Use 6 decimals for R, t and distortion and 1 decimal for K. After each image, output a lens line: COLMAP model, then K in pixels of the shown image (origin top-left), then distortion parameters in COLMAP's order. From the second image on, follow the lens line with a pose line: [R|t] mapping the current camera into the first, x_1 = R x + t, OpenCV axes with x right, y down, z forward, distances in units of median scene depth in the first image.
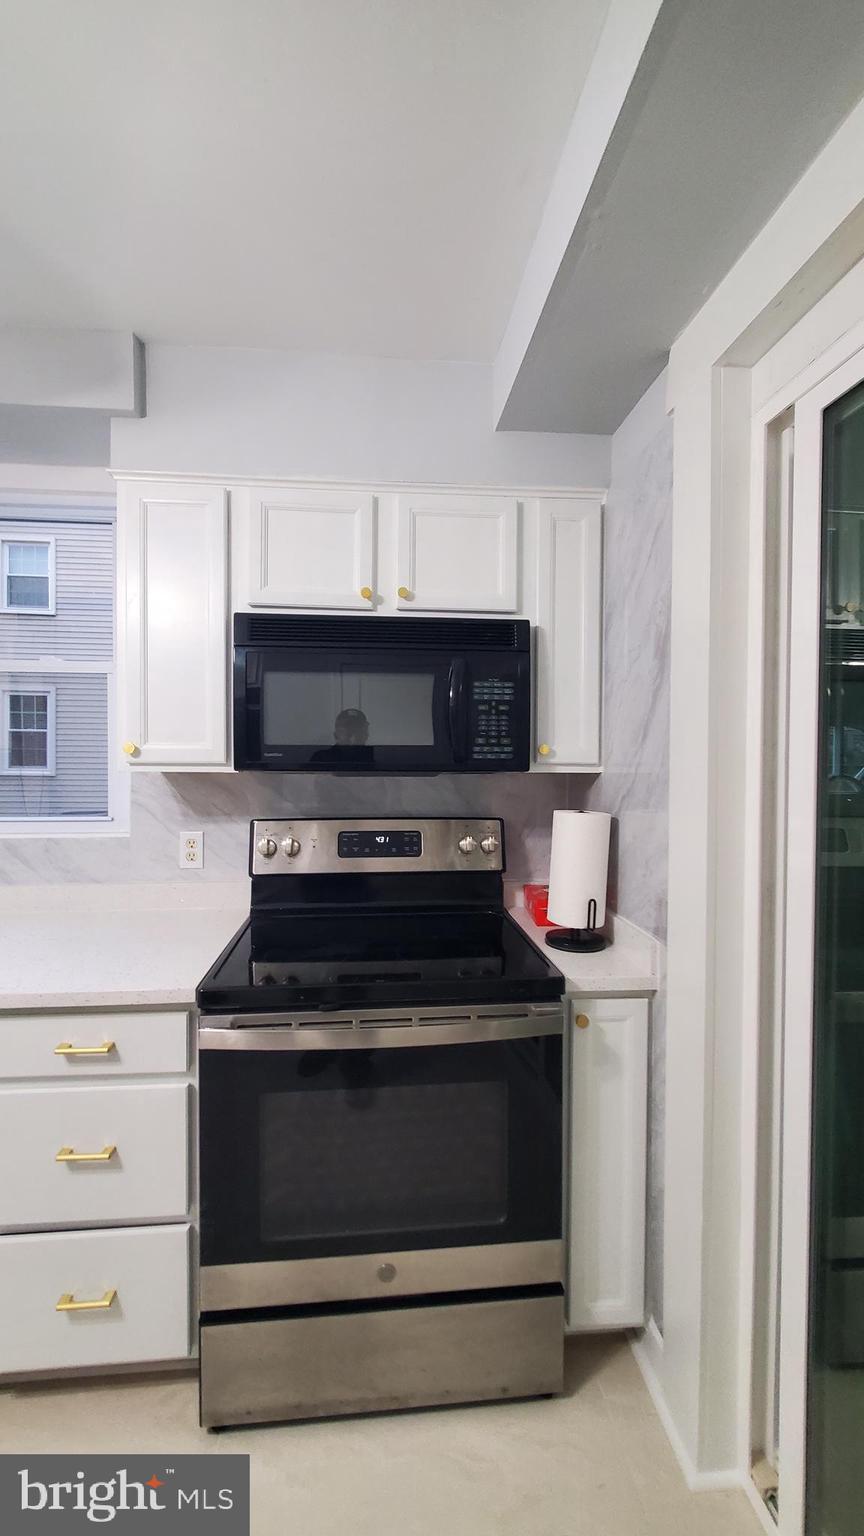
lens RADIAL K [[613.0, 0, 431.1], [0, 613.0, 762.4], [0, 0, 1]] dist [0.000328, -0.000761]
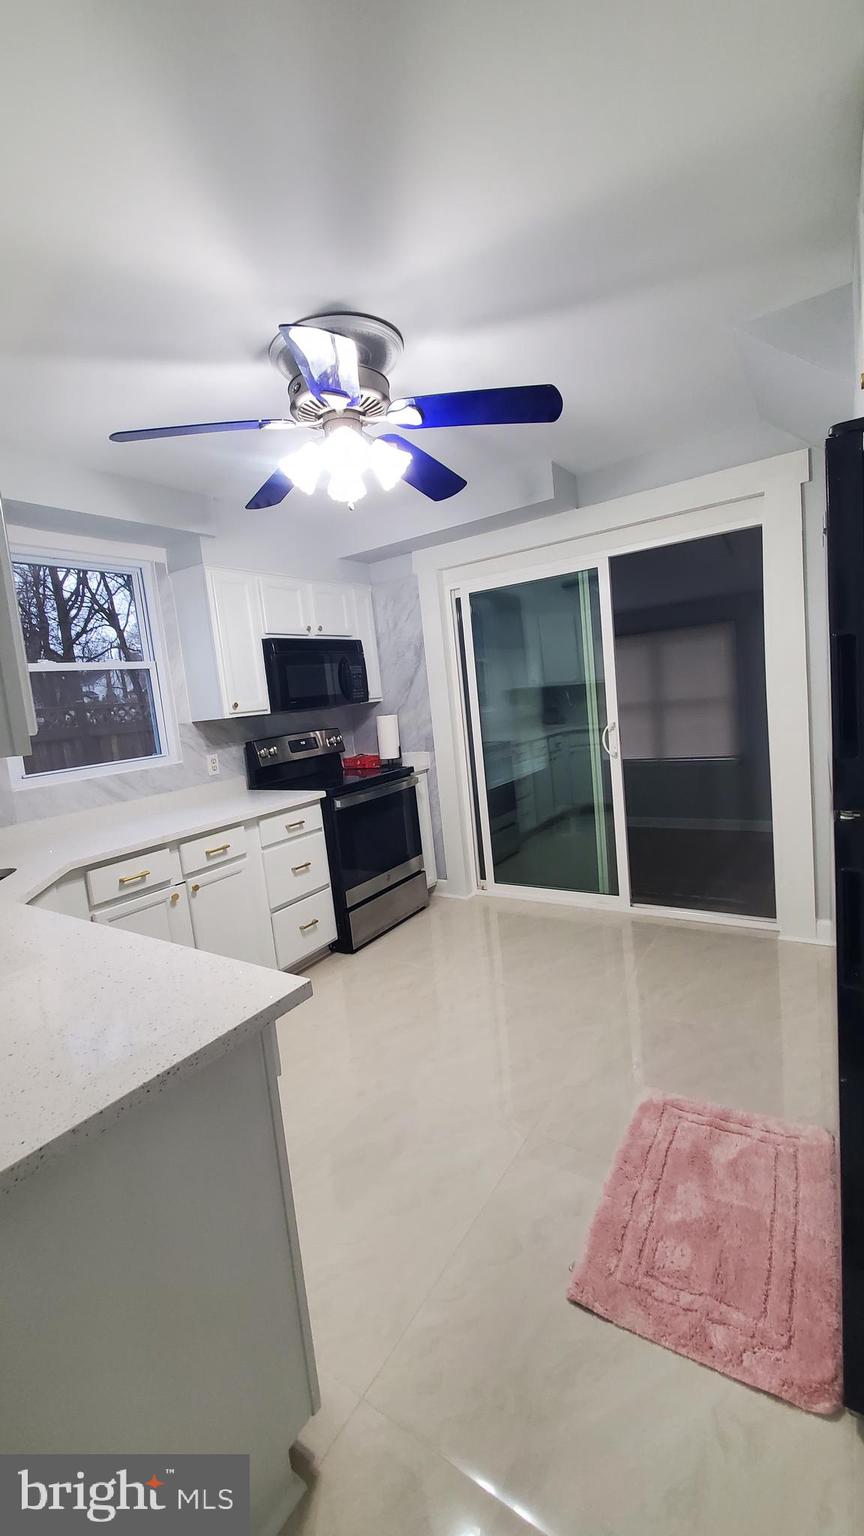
lens RADIAL K [[613.0, 0, 429.9], [0, 613.0, 763.9], [0, 0, 1]] dist [0.000328, -0.000761]
pose [[0.625173, -0.159453, 0.764025, -1.604285], [0.127659, 0.986616, 0.101449, 0.044228], [-0.769975, 0.034111, 0.637161, -0.756316]]
